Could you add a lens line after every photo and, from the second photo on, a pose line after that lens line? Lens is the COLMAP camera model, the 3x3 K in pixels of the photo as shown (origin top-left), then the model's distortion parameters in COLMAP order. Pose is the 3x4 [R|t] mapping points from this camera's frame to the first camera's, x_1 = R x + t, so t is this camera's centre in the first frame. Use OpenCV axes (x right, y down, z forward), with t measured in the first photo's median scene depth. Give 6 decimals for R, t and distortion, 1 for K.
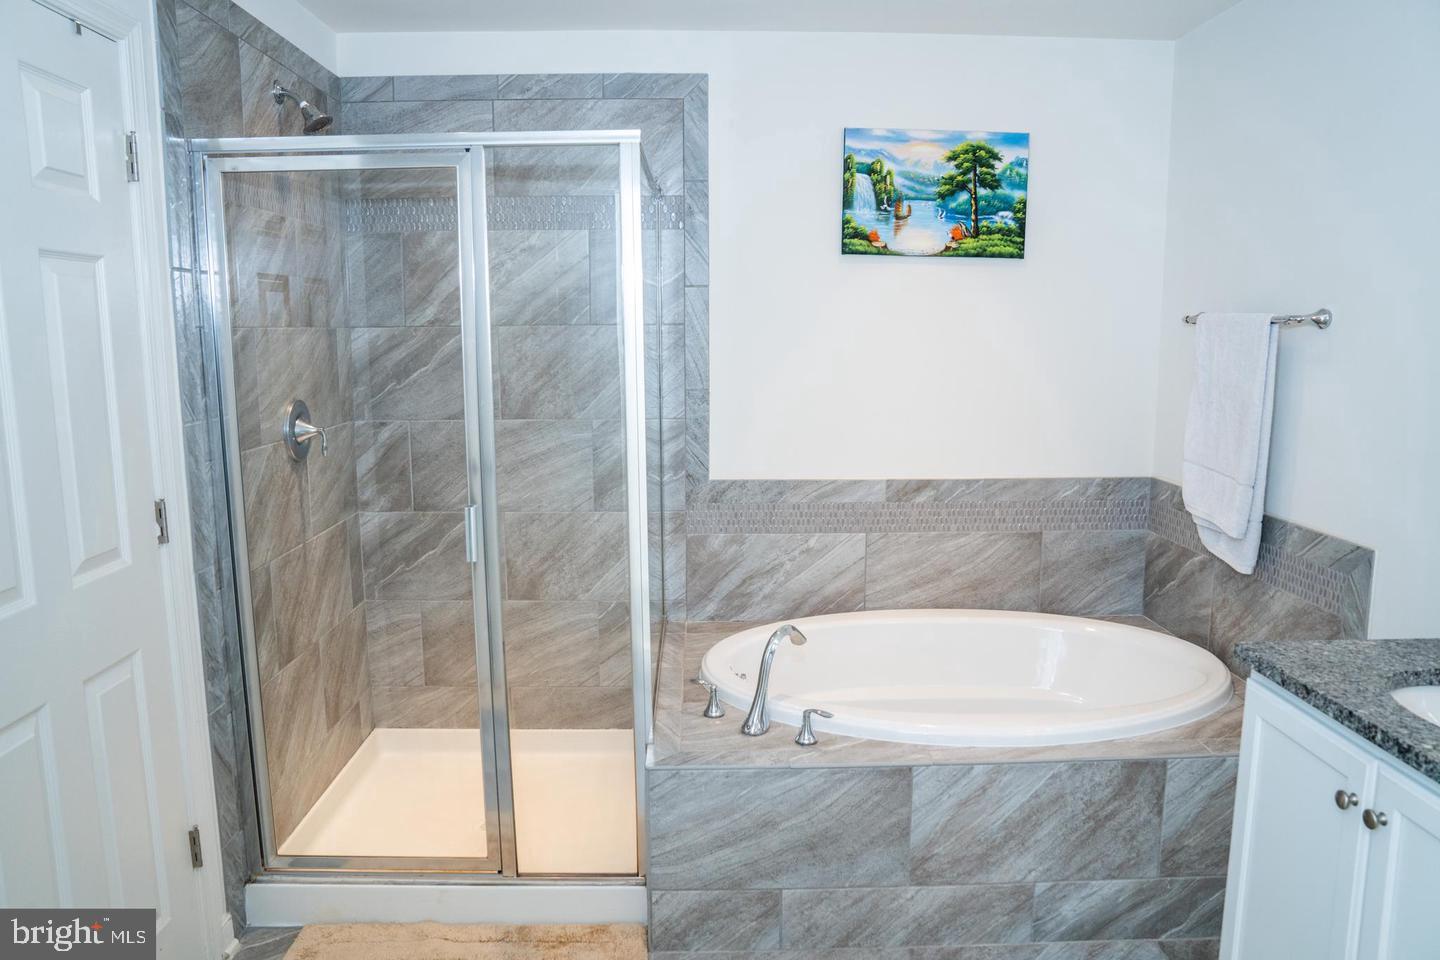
lens RADIAL K [[996.8, 0, 720.0], [0, 996.8, 480.0], [0, 0, 1]] dist [-0.023664, 0.008092]
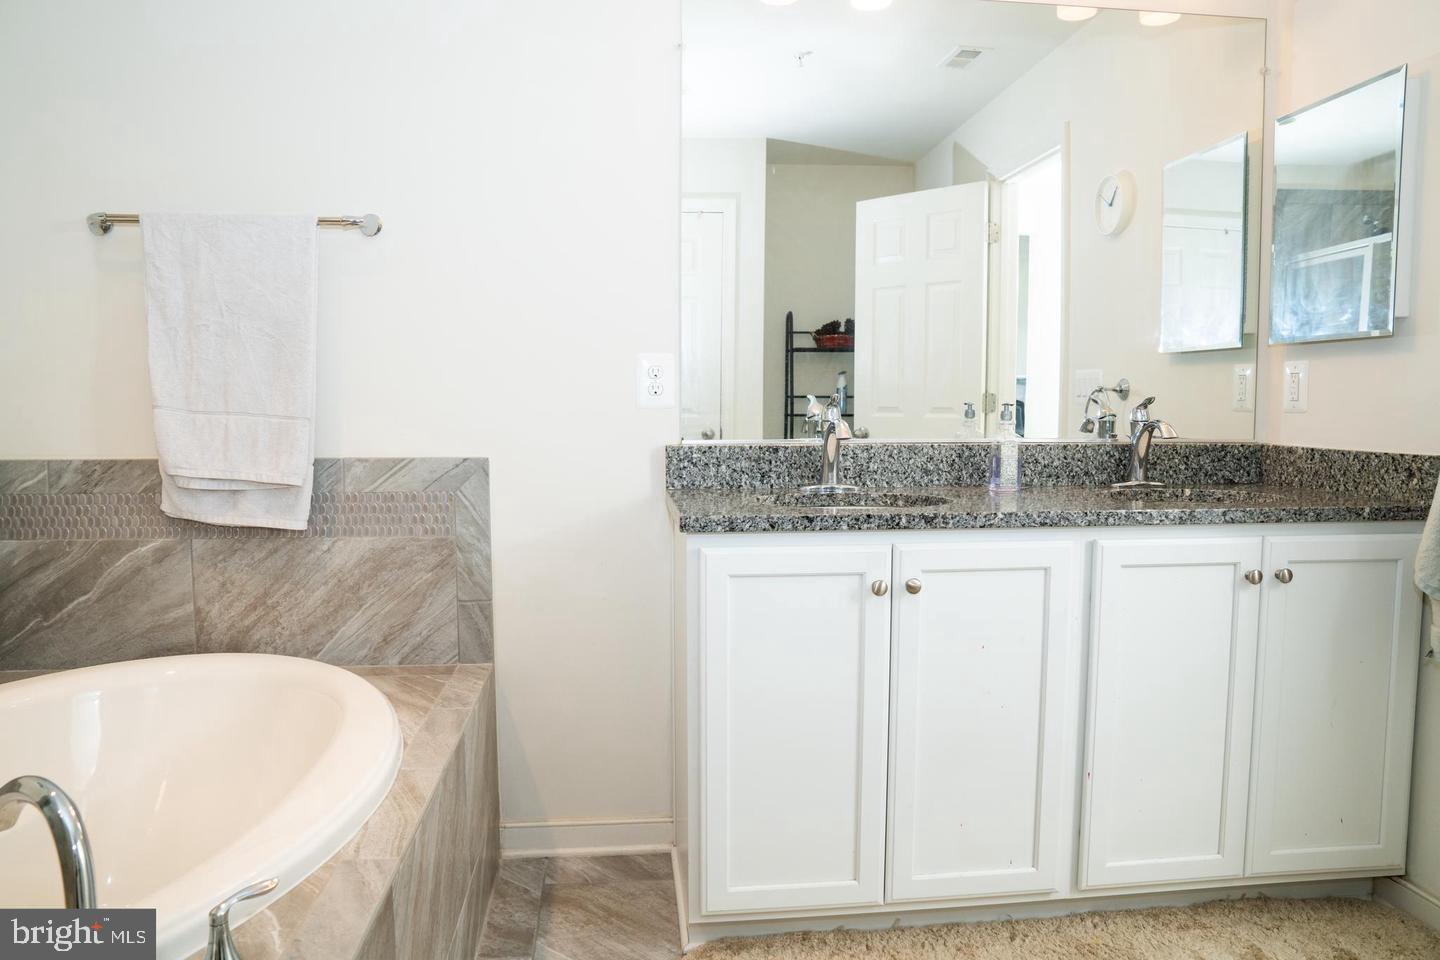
lens RADIAL K [[1042.4, 0, 720.0], [0, 1042.4, 480.0], [0, 0, 1]] dist [-0.130352, 0.098458]
pose [[-0.095987, -0.068087, 0.993051, -0.381454], [0.146864, 0.985770, 0.081783, 0.039769], [-0.984488, 0.153694, -0.084622, 0.813591]]
